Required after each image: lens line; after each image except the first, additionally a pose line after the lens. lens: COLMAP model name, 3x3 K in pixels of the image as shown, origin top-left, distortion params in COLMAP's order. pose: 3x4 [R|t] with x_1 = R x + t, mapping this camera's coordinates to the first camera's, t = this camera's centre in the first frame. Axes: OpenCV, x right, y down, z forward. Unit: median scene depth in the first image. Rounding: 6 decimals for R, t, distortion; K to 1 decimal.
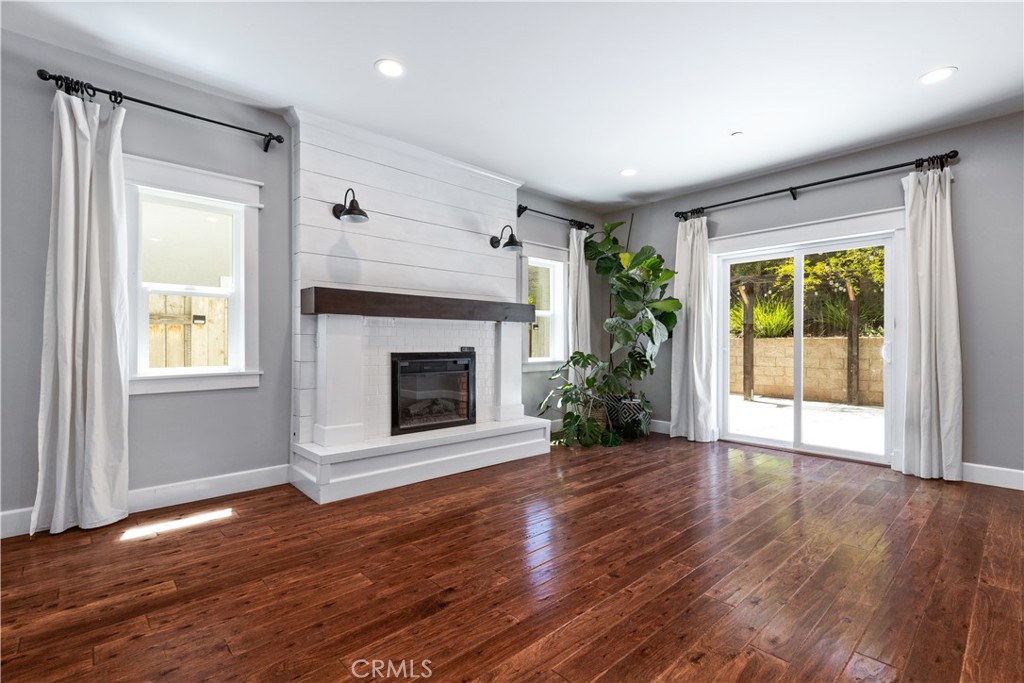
lens RADIAL K [[466.2, 0, 512.7], [0, 466.2, 341.7], [0, 0, 1]] dist [0.009393, -0.000610]
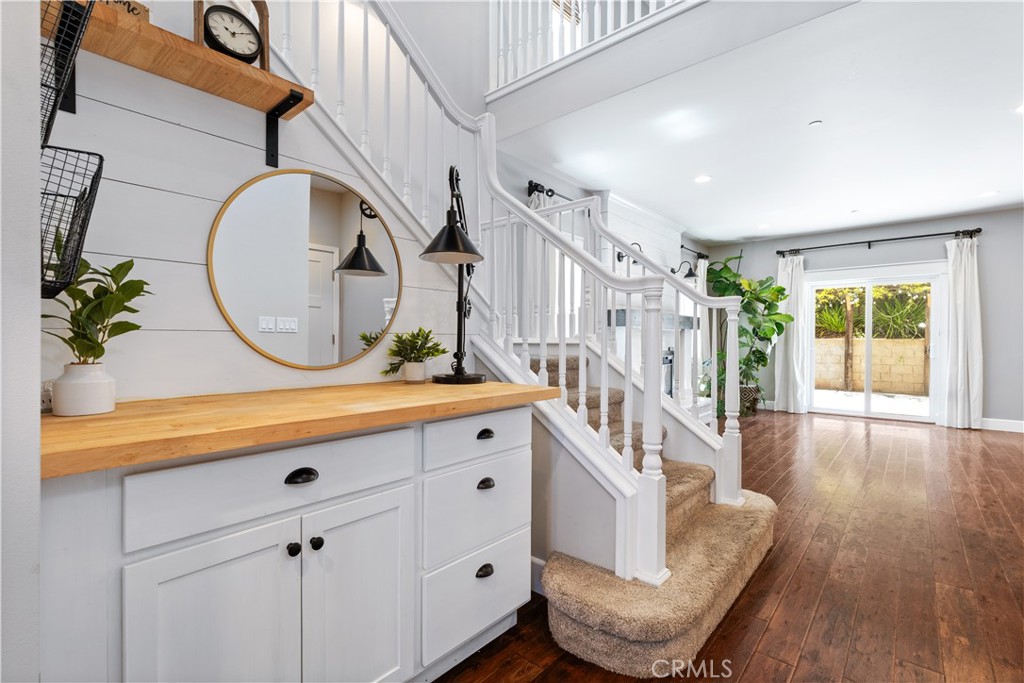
lens RADIAL K [[466.2, 0, 518.2], [0, 466.2, 341.2], [0, 0, 1]] dist [0.009393, -0.000610]
pose [[0.992643, 0.002872, 0.121040, -0.820002], [-0.003397, 0.999986, 0.004133, -0.012436], [-0.121027, -0.004514, 0.992639, -0.416844]]
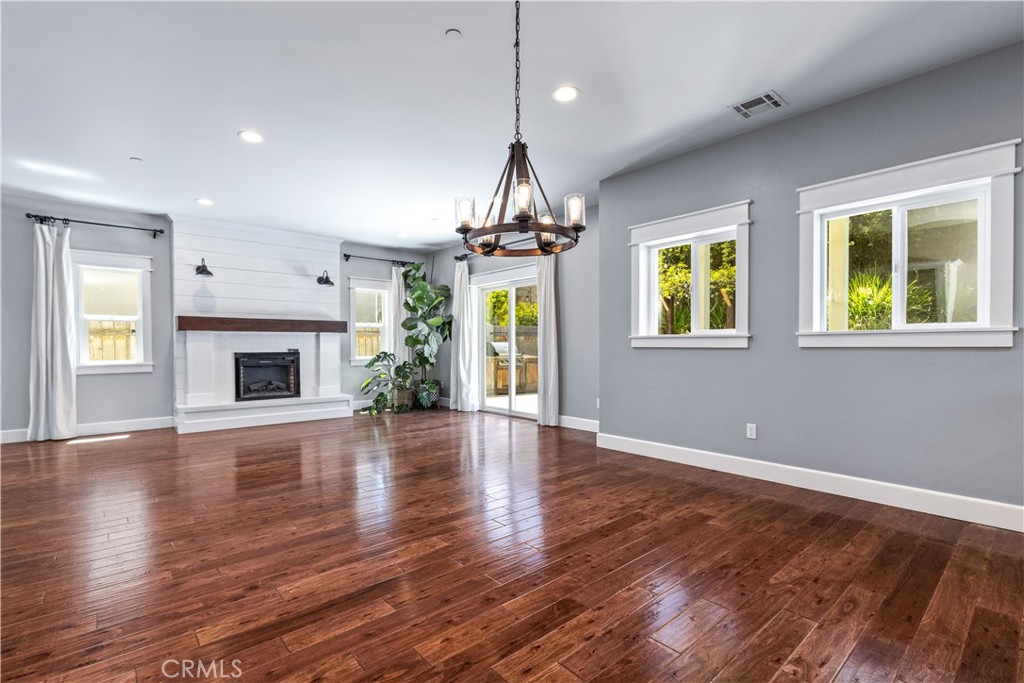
lens RADIAL K [[466.2, 0, 492.6], [0, 466.2, 351.3], [0, 0, 1]] dist [0.009393, -0.000610]
pose [[0.998874, -0.004448, -0.047224, 0.744095], [0.005308, 0.999822, 0.018118, -0.006604], [0.047135, -0.018348, 0.998720, -0.639893]]
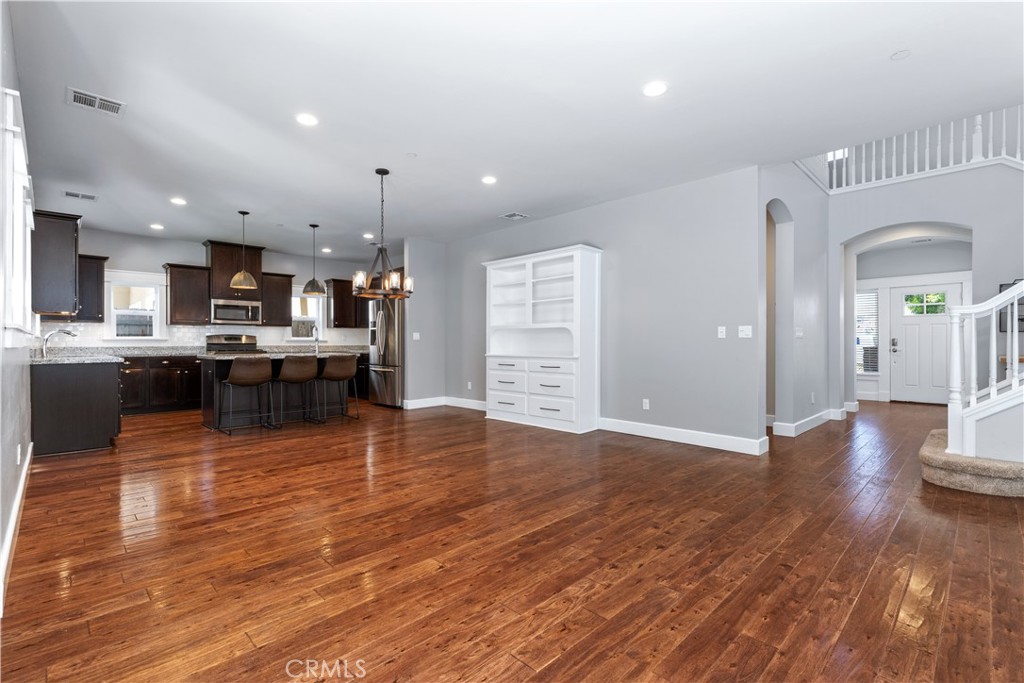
lens RADIAL K [[466.2, 0, 504.4], [0, 466.2, 344.2], [0, 0, 1]] dist [0.009393, -0.000610]
pose [[-0.999758, -0.004228, -0.021605, 0.473531], [-0.004170, 0.999988, -0.002732, 0.003652], [0.021616, -0.002642, -0.999763, 1.105047]]
